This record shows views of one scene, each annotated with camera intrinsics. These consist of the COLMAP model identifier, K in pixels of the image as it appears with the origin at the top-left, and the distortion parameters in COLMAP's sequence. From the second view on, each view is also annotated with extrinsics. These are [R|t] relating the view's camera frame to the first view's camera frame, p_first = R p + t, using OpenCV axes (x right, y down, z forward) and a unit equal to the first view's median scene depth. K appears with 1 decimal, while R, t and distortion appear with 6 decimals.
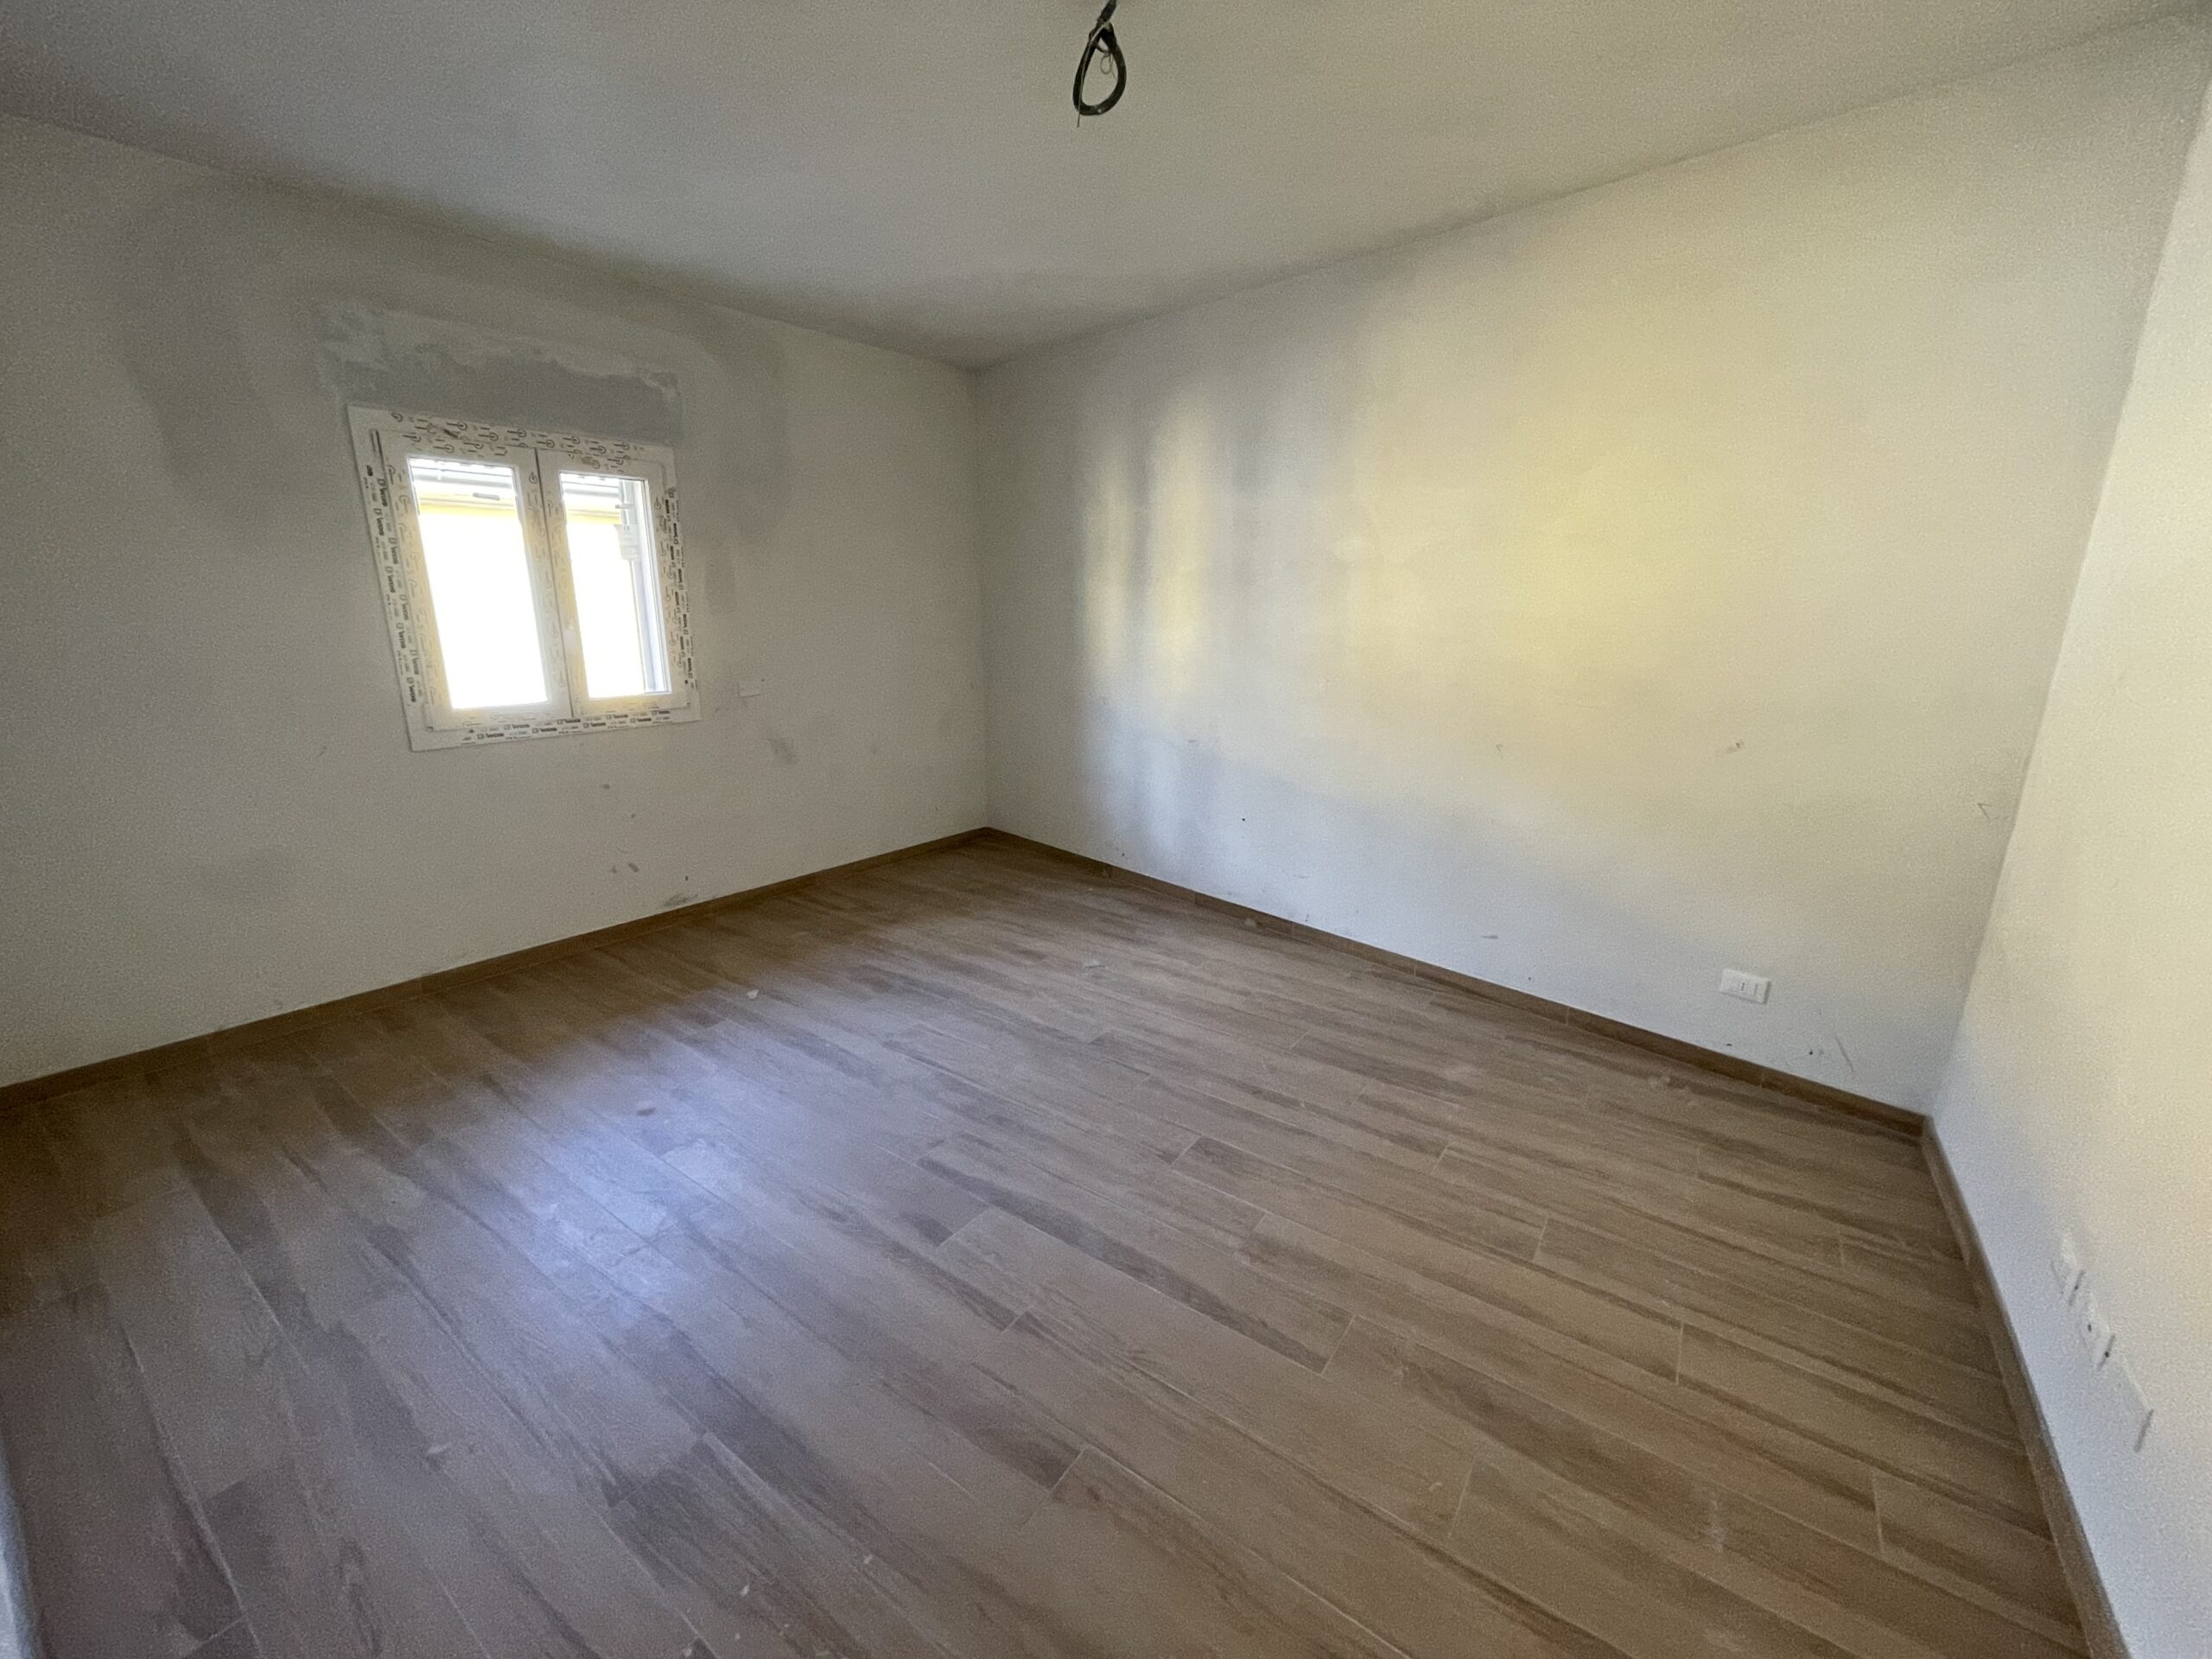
lens RADIAL K [[887.2, 0, 1104.6], [0, 887.2, 832.5], [0, 0, 1]] dist [-0.006937, 0.000268]
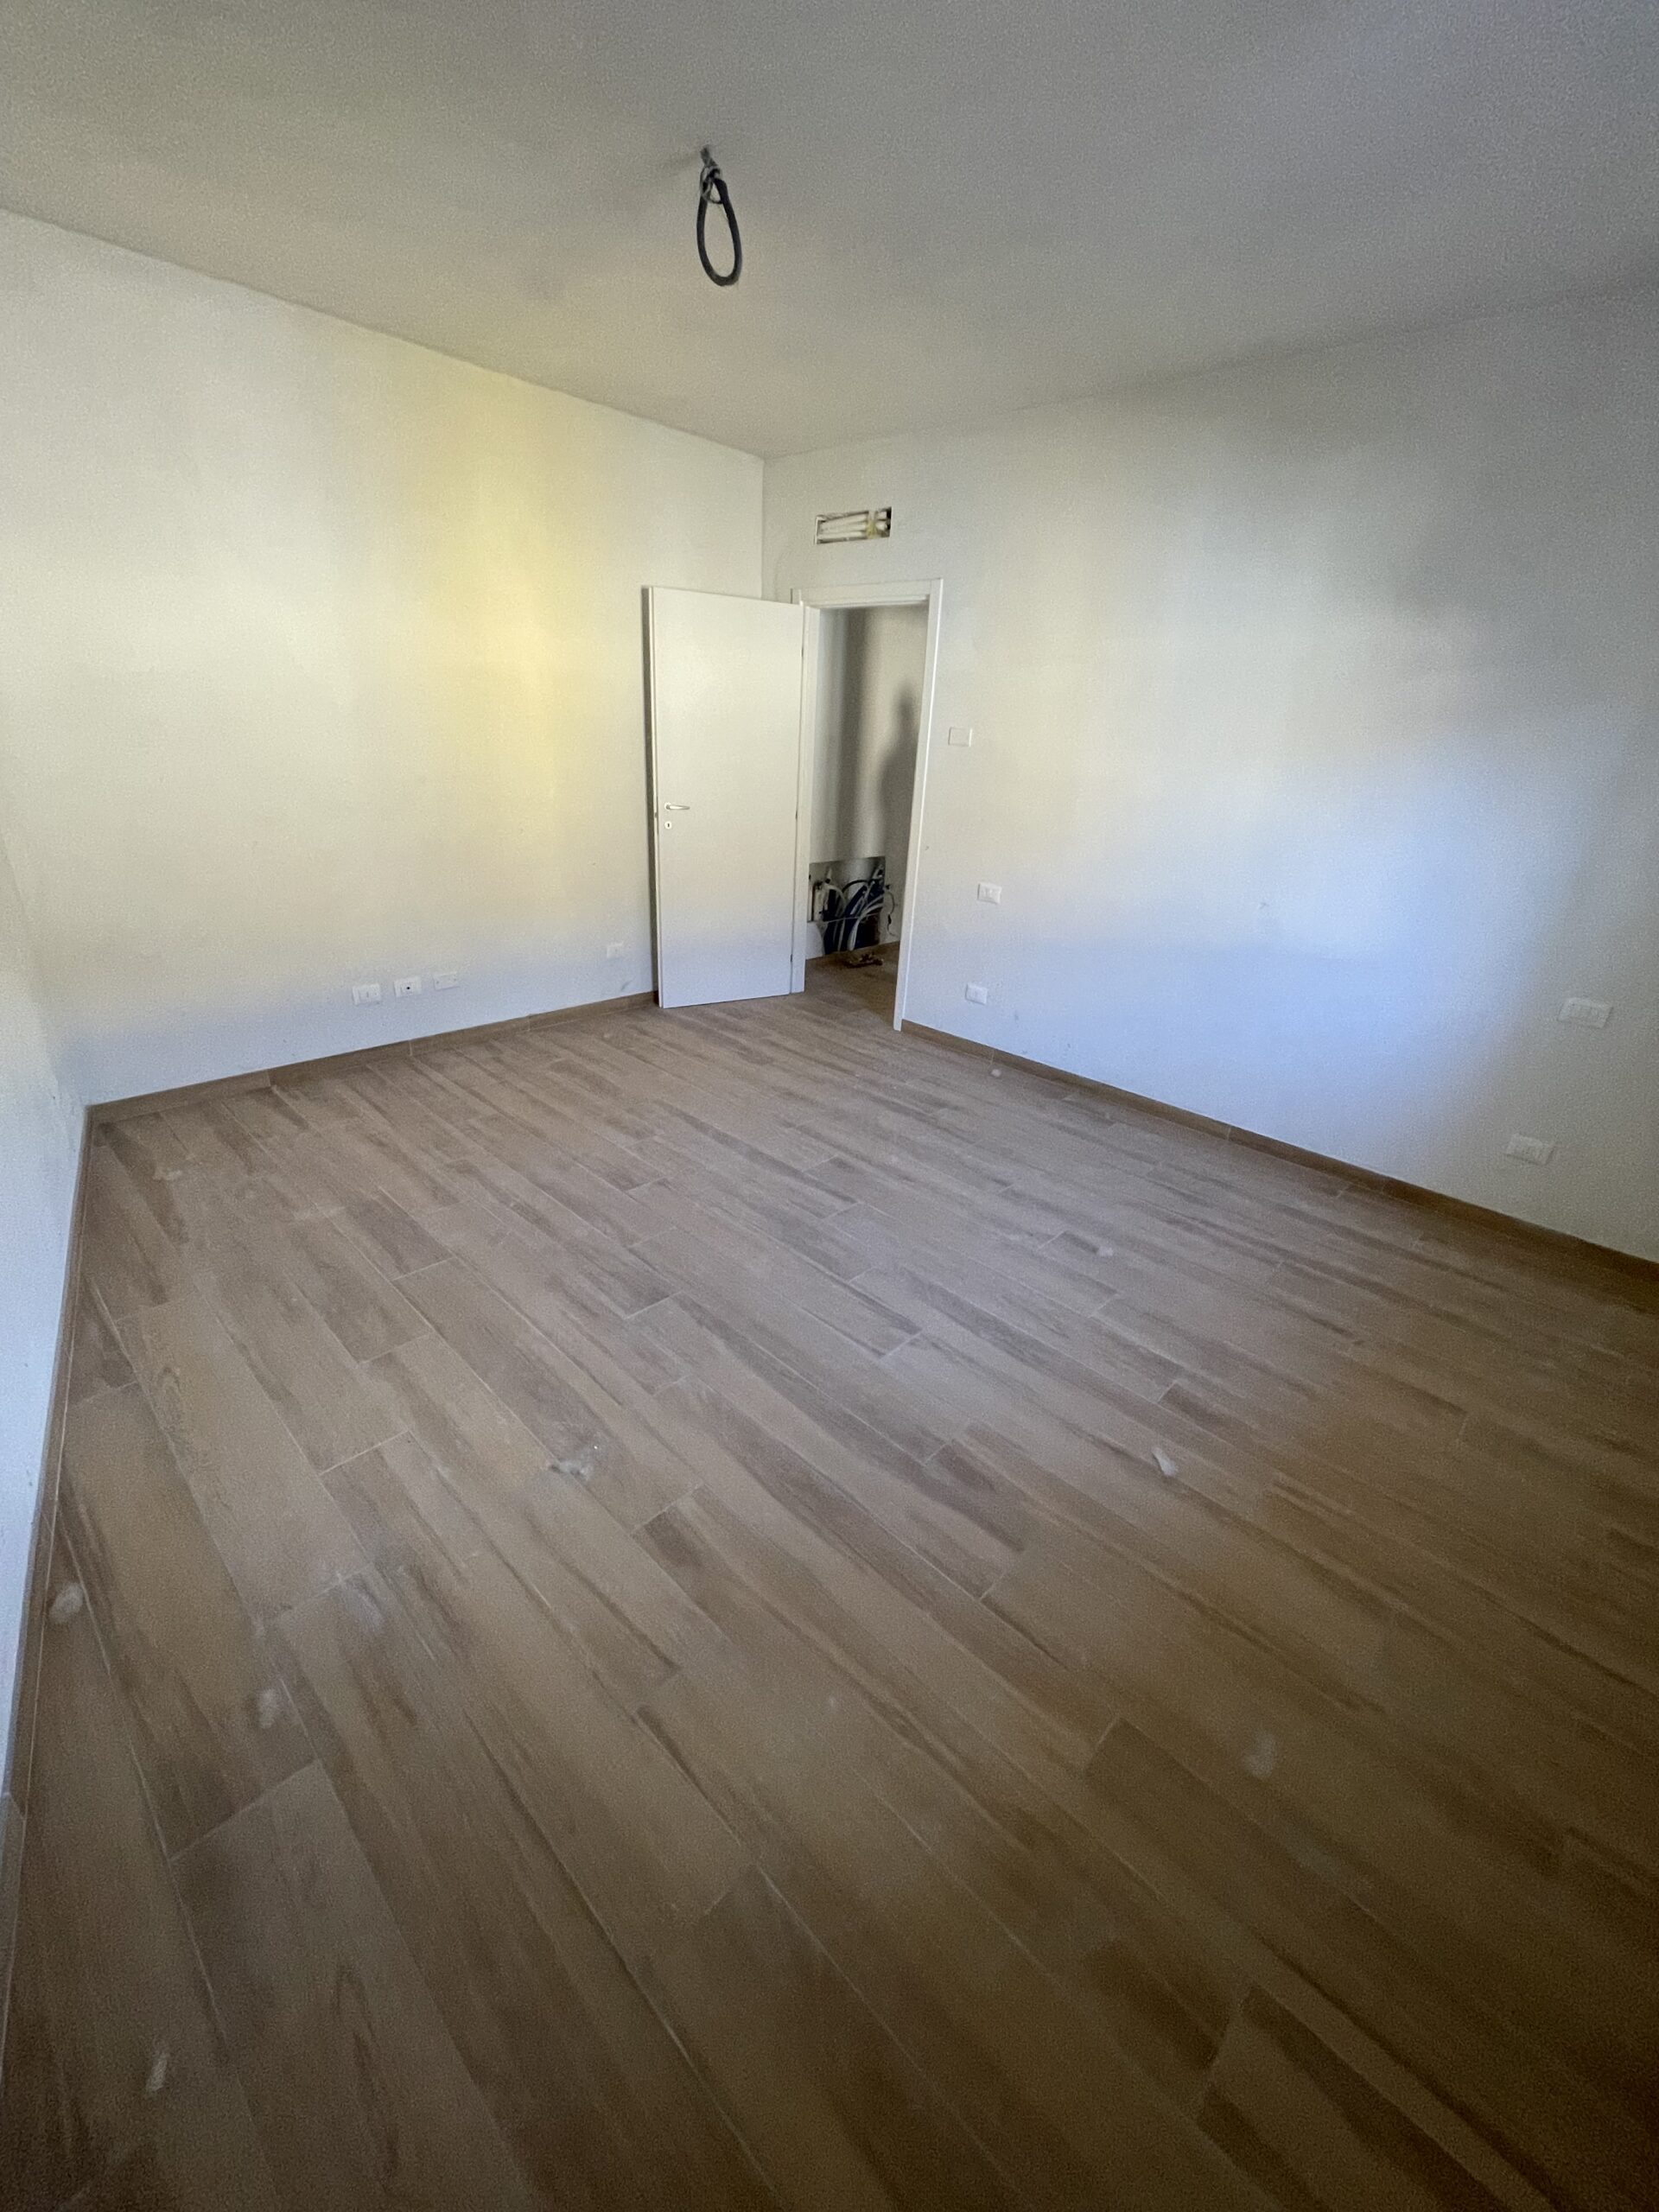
lens RADIAL K [[887.2, 0, 834.3], [0, 887.2, 1111.4], [0, 0, 1]] dist [-0.006937, 0.000268]
pose [[-0.987988, -0.112367, 0.106085, -0.266237], [-0.022267, 0.782842, 0.621822, -0.461731], [-0.152920, 0.611990, -0.775940, 1.696348]]
